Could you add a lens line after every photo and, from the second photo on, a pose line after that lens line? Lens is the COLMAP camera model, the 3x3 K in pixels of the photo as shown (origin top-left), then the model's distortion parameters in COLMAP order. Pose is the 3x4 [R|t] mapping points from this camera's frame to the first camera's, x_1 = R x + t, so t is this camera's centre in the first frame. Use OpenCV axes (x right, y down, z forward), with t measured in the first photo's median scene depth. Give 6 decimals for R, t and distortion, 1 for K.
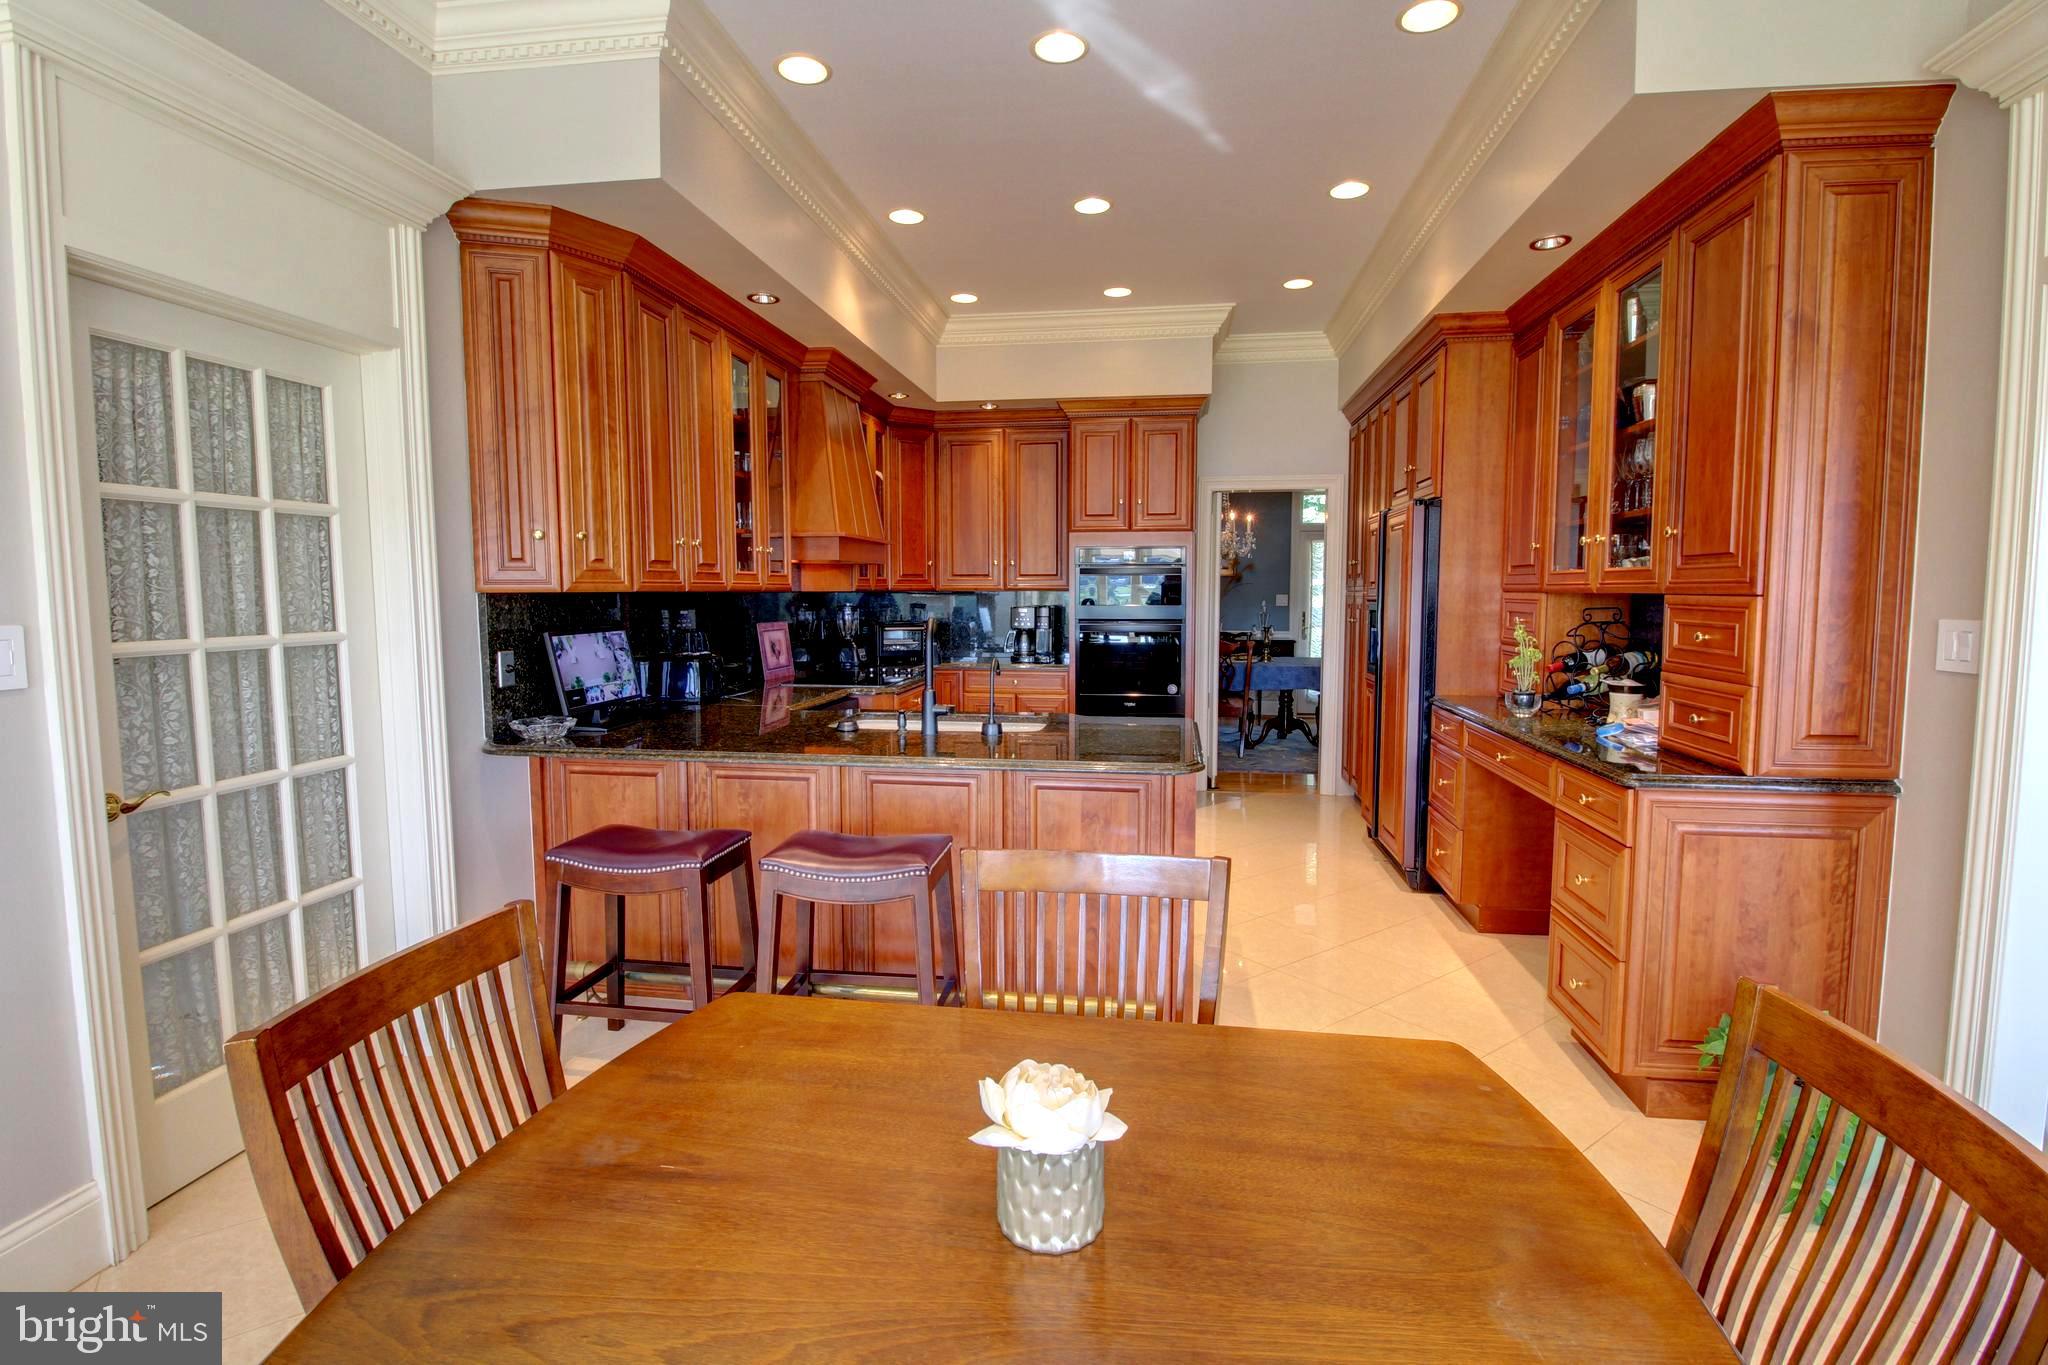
lens RADIAL K [[947.0, 0, 1020.0], [0, 947.0, 668.8], [0, 0, 1]] dist [0.001145, -0.012183]
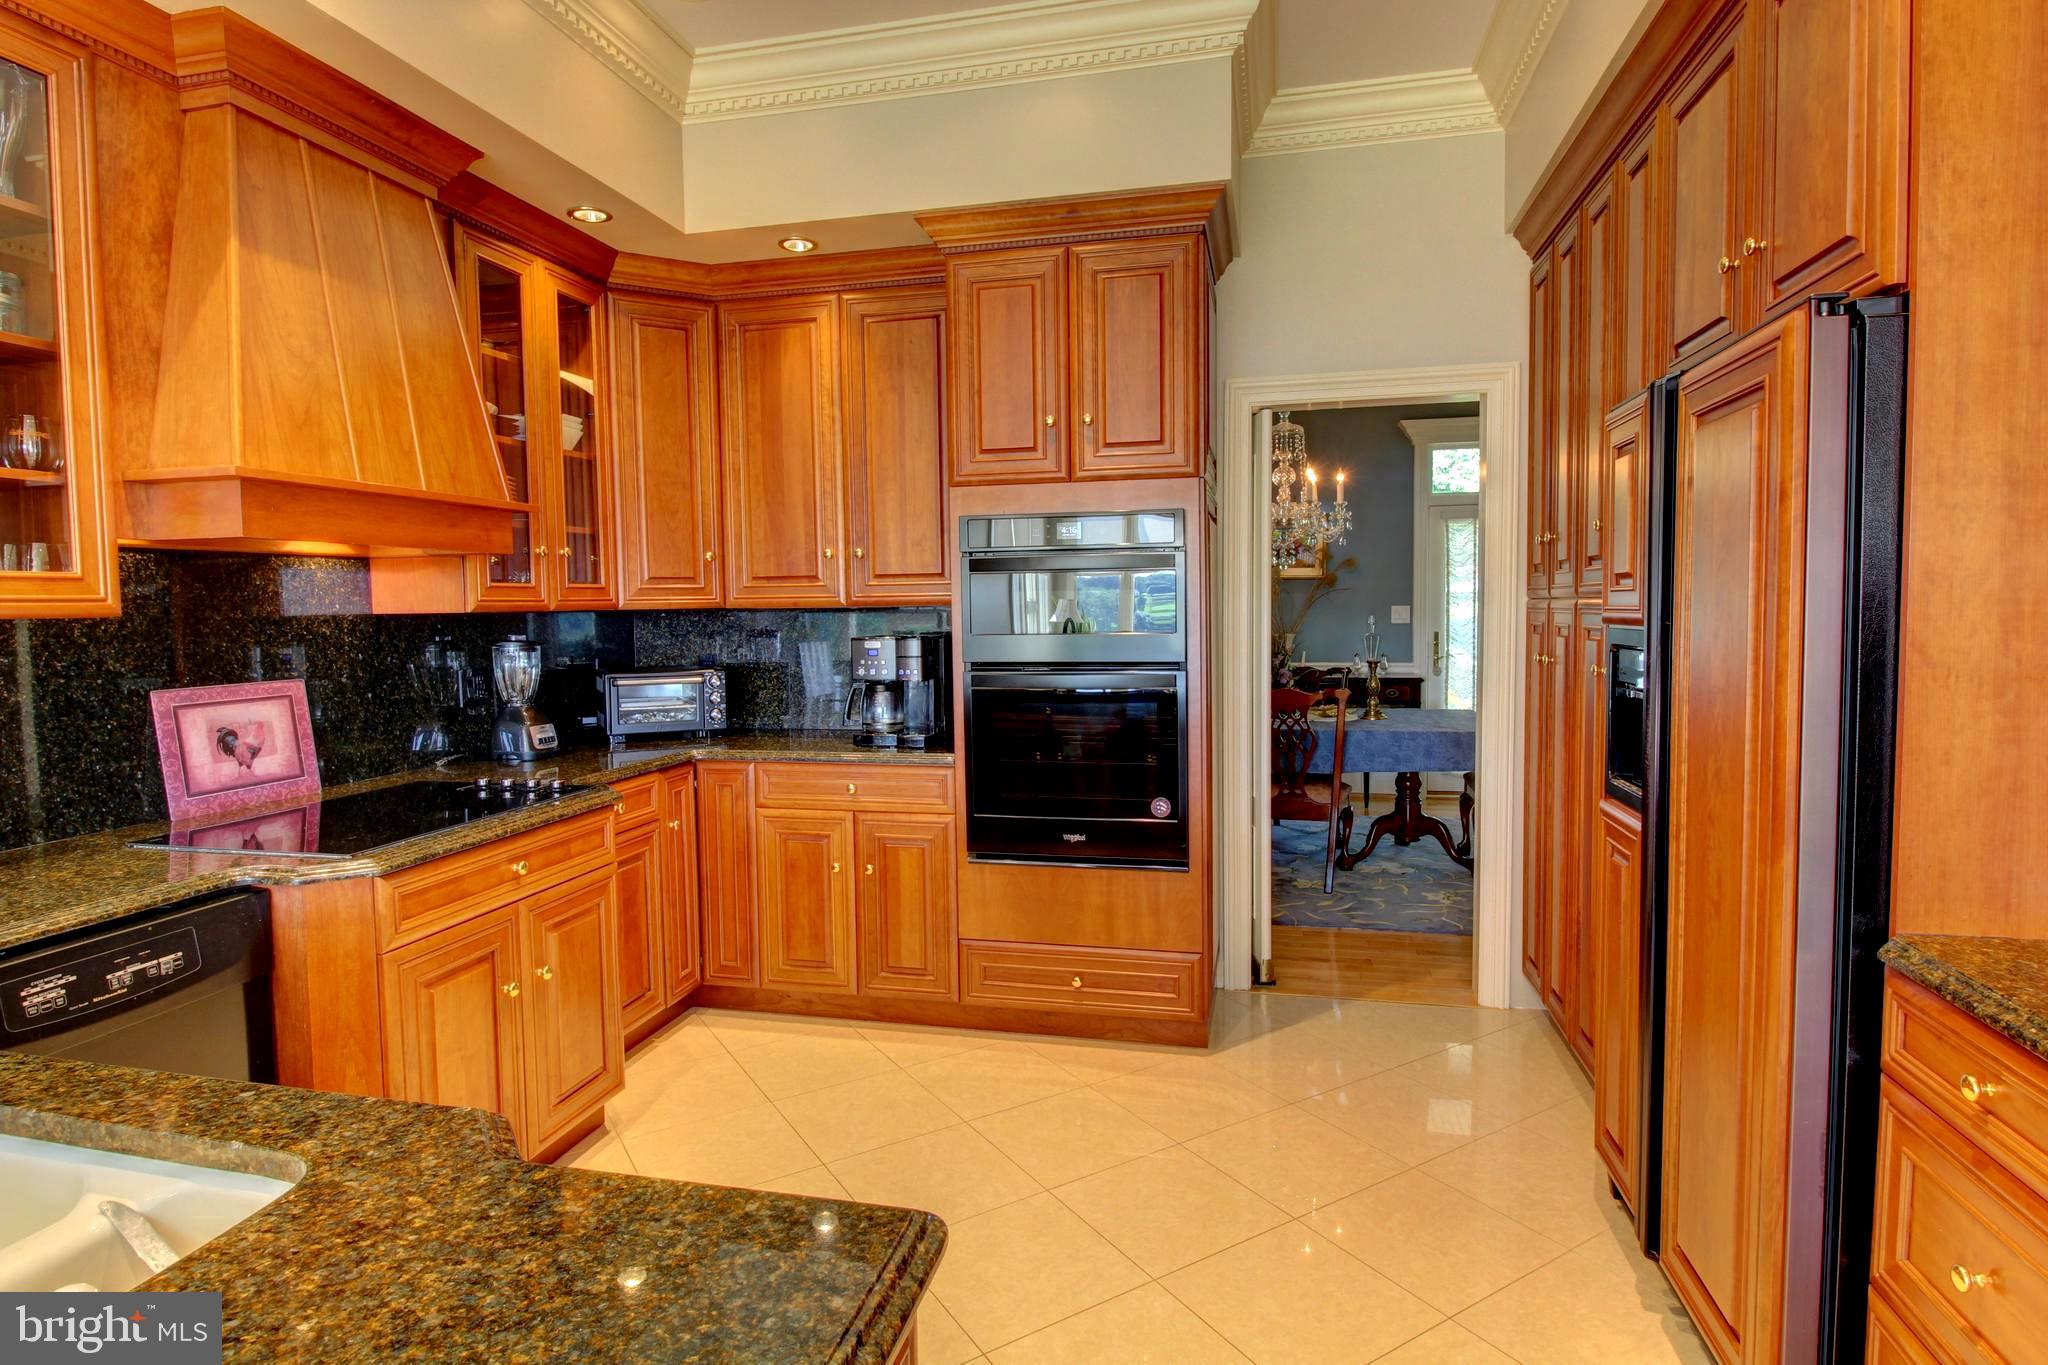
lens RADIAL K [[1073.5, 0, 1020.0], [0, 1073.5, 669.3], [0, 0, 1]] dist [0.002896, -0.018852]
pose [[0.997049, -0.008143, -0.076332, 0.124802], [0.006473, 0.999735, -0.022095, -0.034886], [0.076492, 0.021536, 0.996838, 0.428221]]
